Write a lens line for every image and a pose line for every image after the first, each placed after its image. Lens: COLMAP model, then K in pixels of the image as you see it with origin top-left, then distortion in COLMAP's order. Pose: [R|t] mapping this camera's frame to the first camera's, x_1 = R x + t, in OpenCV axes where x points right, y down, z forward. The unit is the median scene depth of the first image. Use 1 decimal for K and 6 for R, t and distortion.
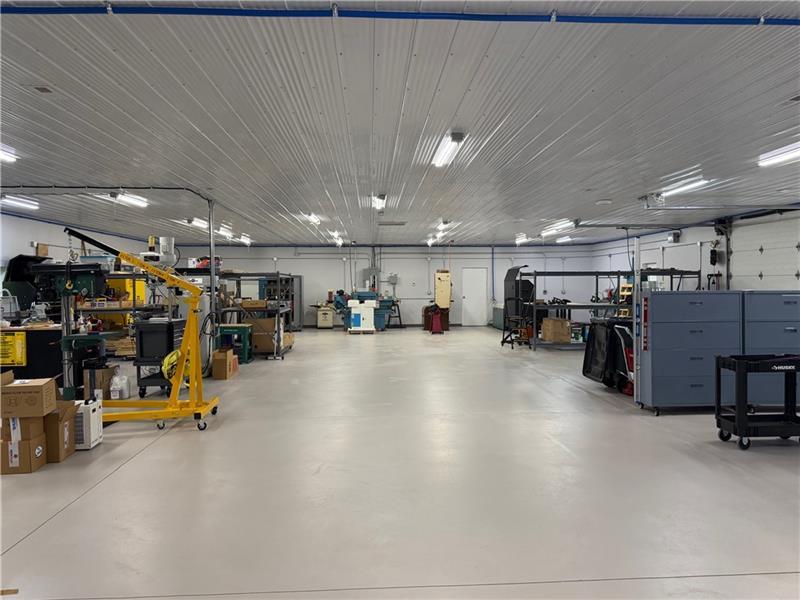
lens RADIAL K [[557.2, 0, 401.4], [0, 557.2, 299.4], [0, 0, 1]] dist [0.084944, -0.003310]
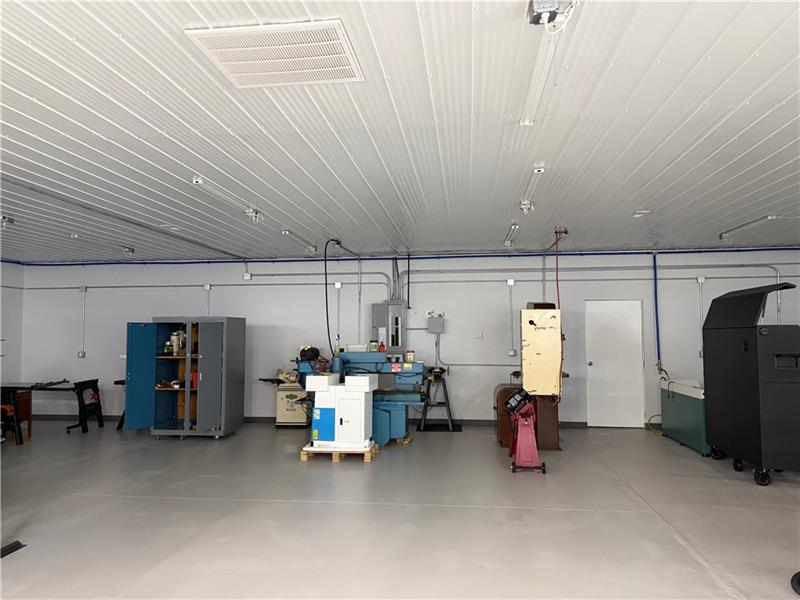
lens RADIAL K [[557.2, 0, 399.0], [0, 557.2, 297.1], [0, 0, 1]] dist [0.084944, -0.003310]
pose [[0.985811, -0.010719, -0.167514, 0.037541], [-0.004719, 0.995795, -0.091493, -0.016119], [0.167790, 0.090986, 0.981615, 0.538705]]
